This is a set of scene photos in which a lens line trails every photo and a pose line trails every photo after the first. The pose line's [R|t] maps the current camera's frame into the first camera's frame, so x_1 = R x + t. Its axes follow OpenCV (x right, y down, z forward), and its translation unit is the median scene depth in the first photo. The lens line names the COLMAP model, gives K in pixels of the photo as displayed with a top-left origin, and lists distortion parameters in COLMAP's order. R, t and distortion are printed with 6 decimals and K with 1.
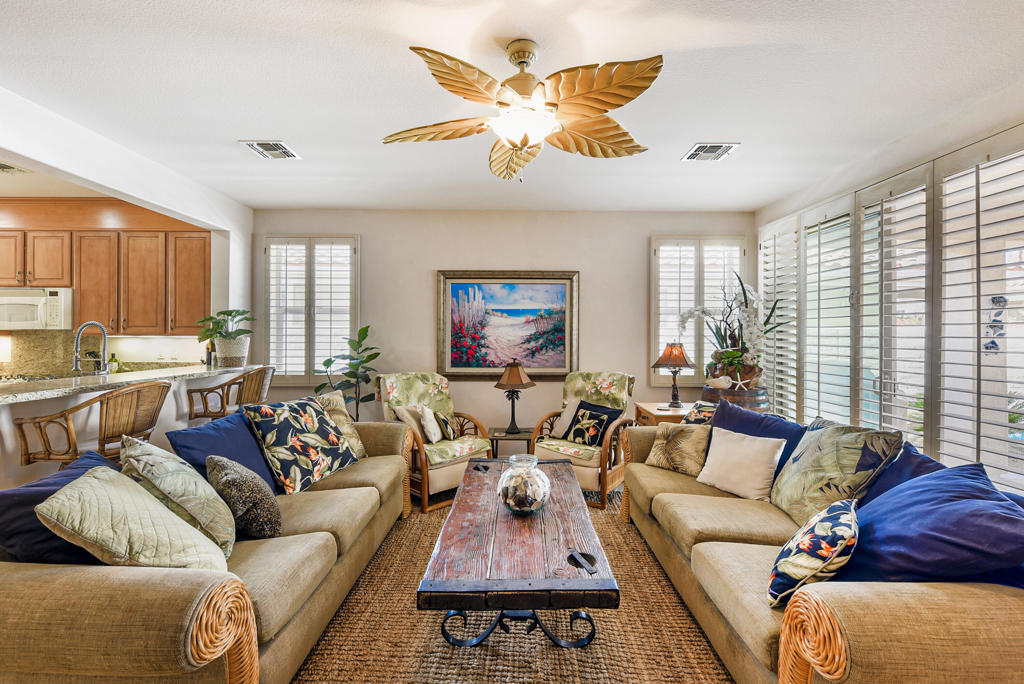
lens RADIAL K [[436.9, 0, 512.5], [0, 436.9, 335.3], [0, 0, 1]] dist [0.013346, 0.000305]
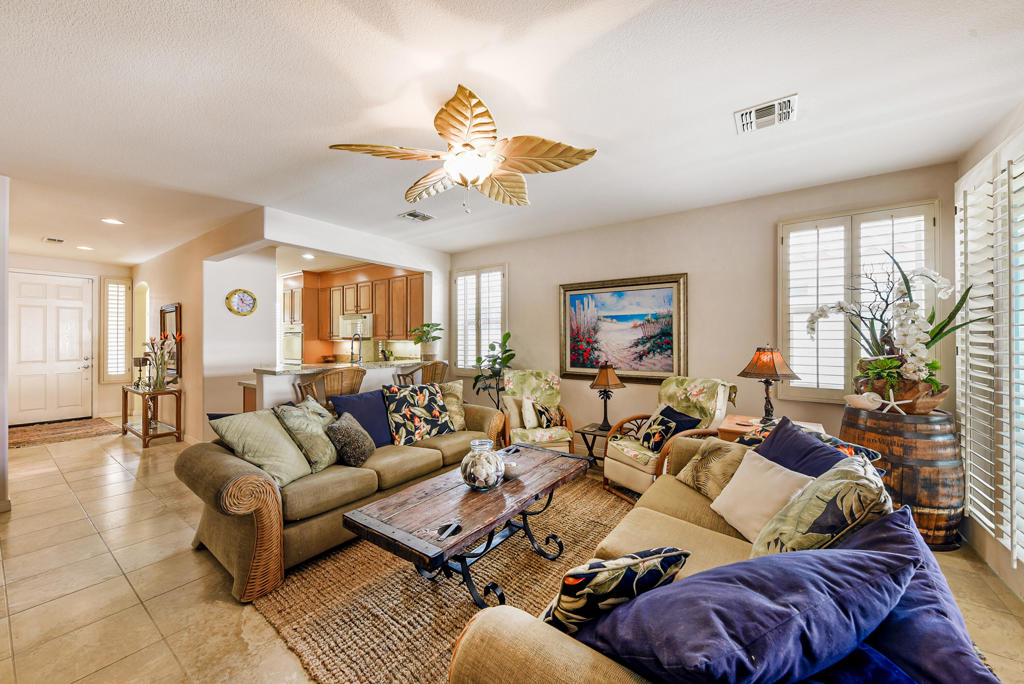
lens RADIAL K [[375.3, 0, 511.9], [0, 375.3, 341.3], [0, 0, 1]] dist [0.010422, 0.000114]
pose [[0.815448, -0.000809, -0.578829, 0.352229], [0.003555, 0.999987, 0.003611, 0.000203], [0.578819, -0.005002, 0.815441, 0.109714]]
